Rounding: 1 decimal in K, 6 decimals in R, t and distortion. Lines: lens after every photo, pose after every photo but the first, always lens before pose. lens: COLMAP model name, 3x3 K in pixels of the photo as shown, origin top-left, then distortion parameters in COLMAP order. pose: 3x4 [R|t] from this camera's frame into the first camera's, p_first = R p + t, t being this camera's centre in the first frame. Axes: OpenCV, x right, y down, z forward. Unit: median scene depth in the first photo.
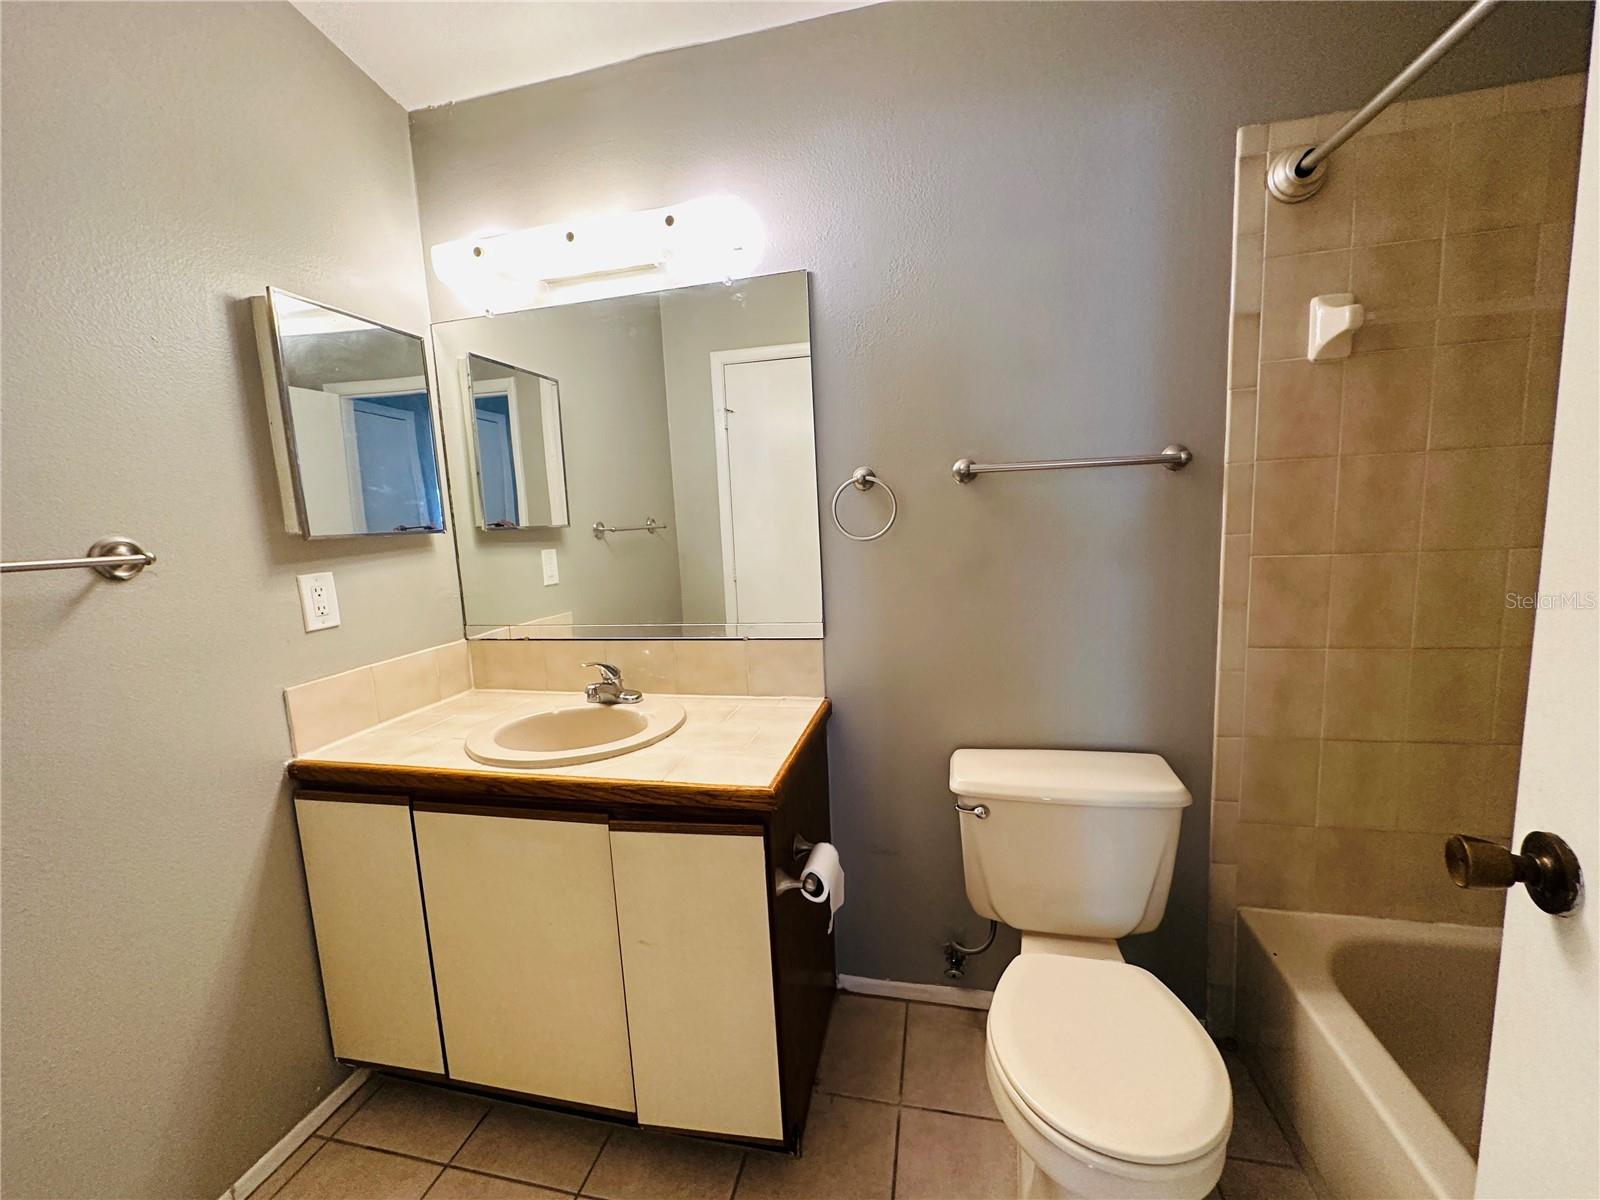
lens RADIAL K [[638.9, 0, 800.4], [0, 638.9, 597.7], [0, 0, 1]] dist [-0.002455, -0.000020]
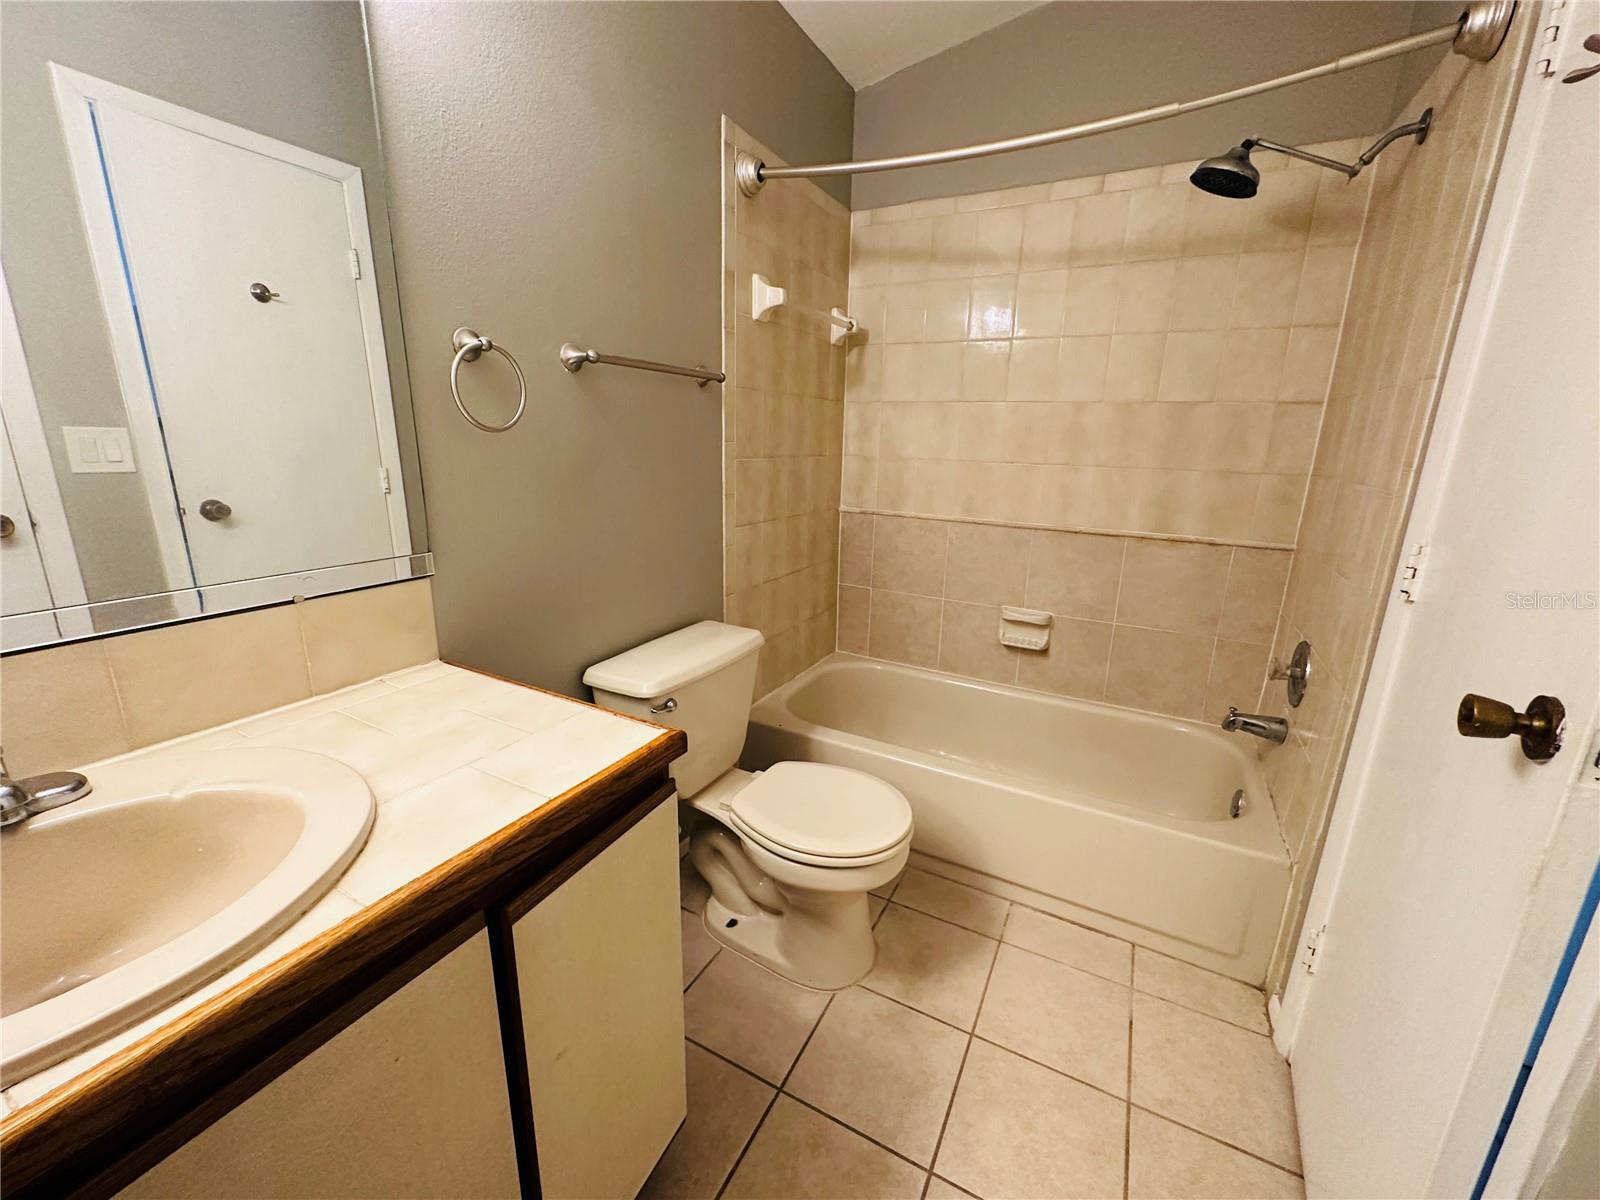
lens RADIAL K [[638.9, 0, 800.4], [0, 638.9, 597.7], [0, 0, 1]] dist [-0.002455, -0.000020]
pose [[0.257309, -0.184358, 0.948580, -0.649923], [0.088148, 0.982018, 0.166946, 0.010012], [-0.962300, 0.040658, 0.268933, 0.540659]]
